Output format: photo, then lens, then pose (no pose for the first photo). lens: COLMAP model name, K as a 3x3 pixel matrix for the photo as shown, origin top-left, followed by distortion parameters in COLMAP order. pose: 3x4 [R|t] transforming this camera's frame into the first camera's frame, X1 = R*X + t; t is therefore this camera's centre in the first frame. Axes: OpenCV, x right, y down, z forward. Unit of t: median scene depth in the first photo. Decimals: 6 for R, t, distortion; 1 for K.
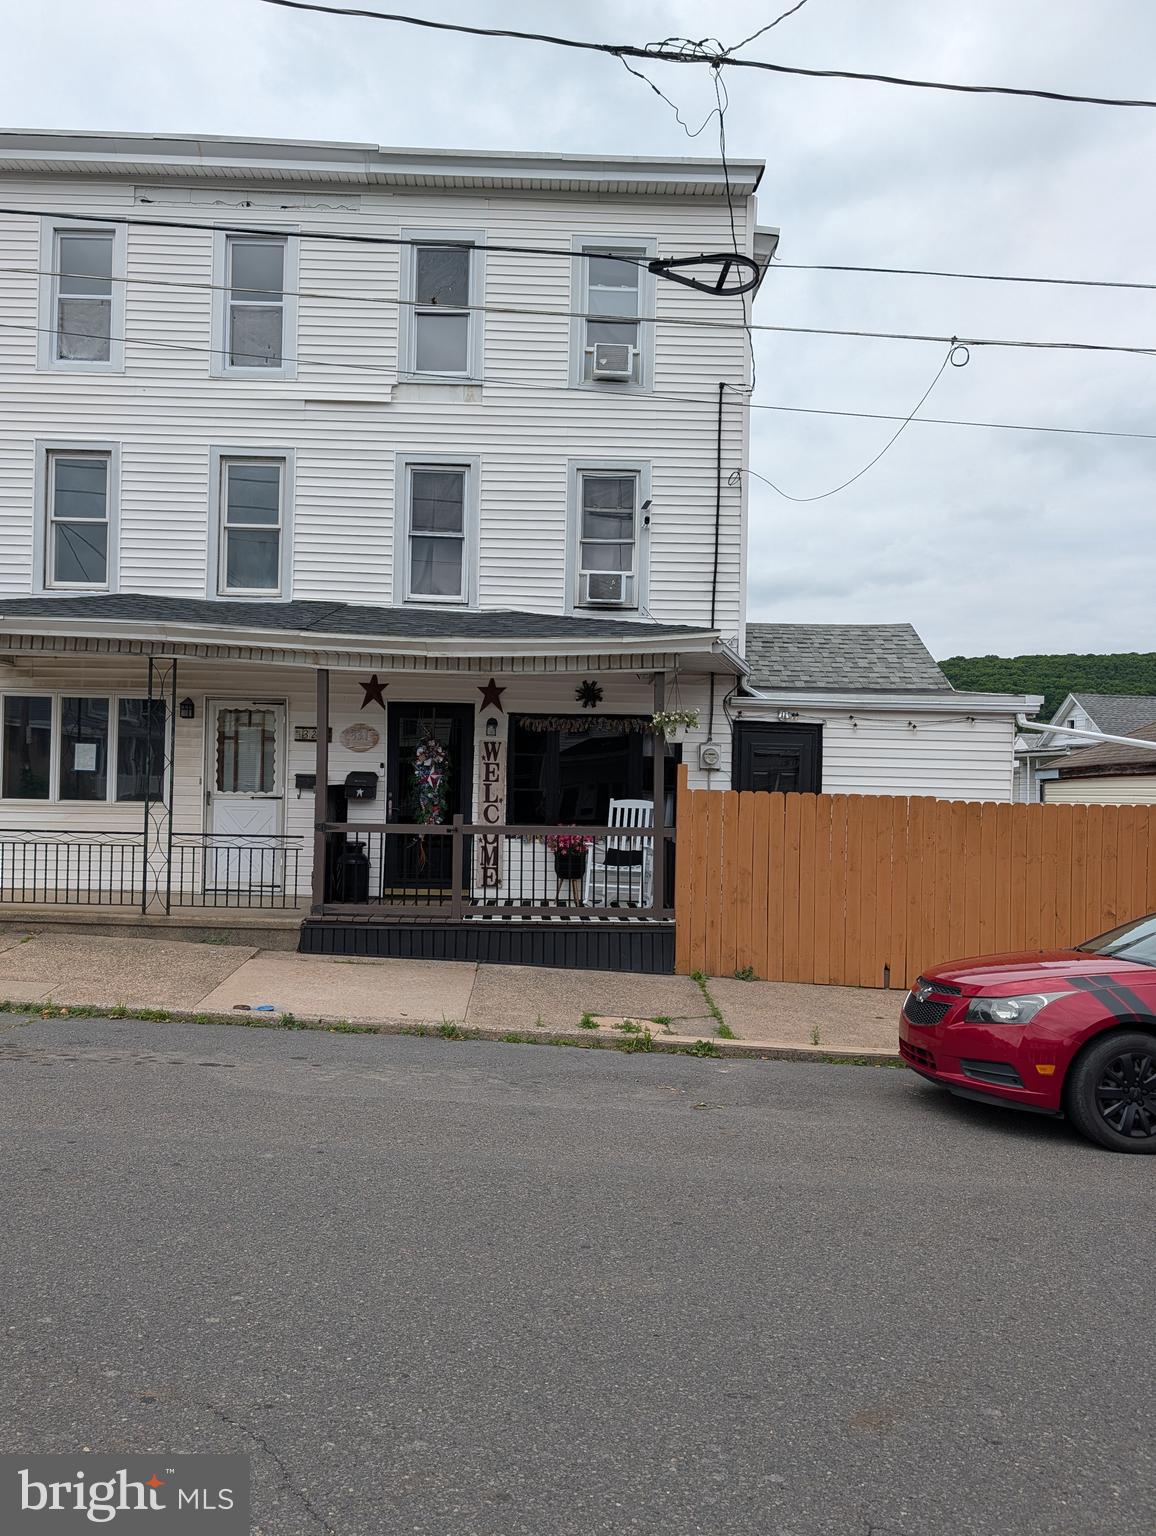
lens RADIAL K [[1111.5, 0, 578.0], [0, 1111.5, 768.0], [0, 0, 1]] dist [0.010257, 0.004933]
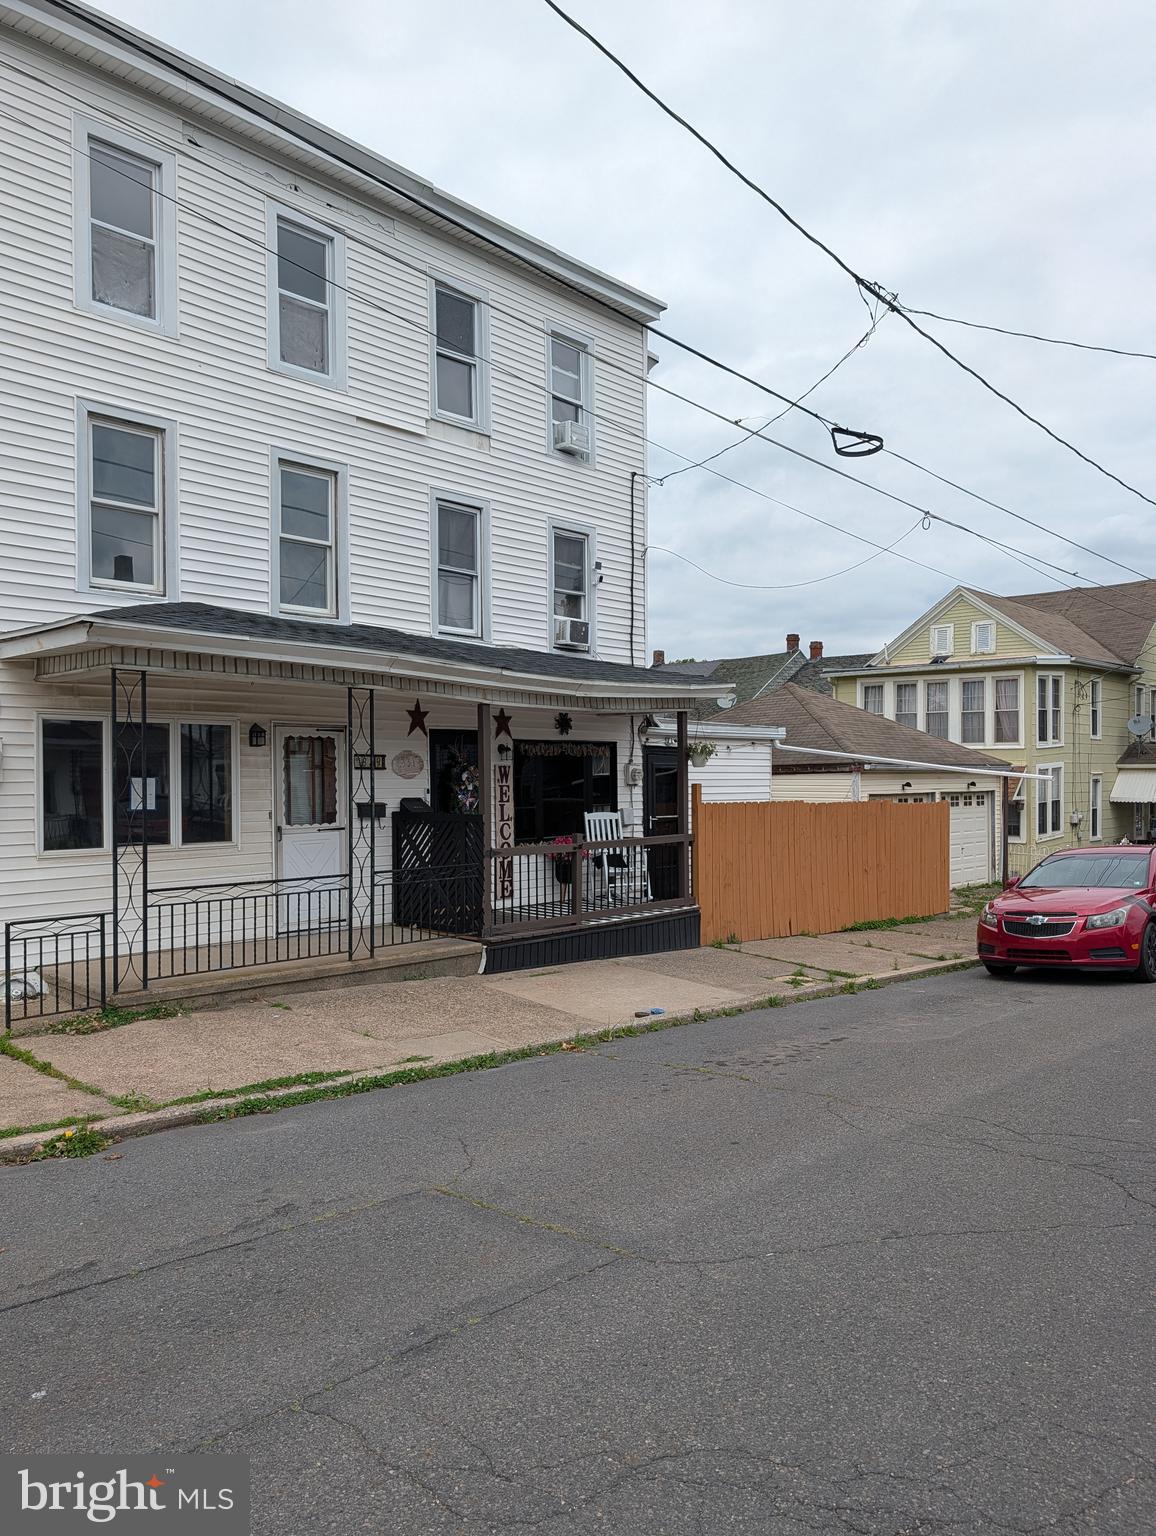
lens RADIAL K [[1115.2, 0, 574.6], [0, 1115.2, 772.4], [0, 0, 1]] dist [0.025019, -0.003208]
pose [[0.688859, -0.023472, 0.724515, -0.827394], [0.010021, 0.999688, 0.022858, -0.041579], [-0.724826, -0.008485, 0.688880, 0.189814]]
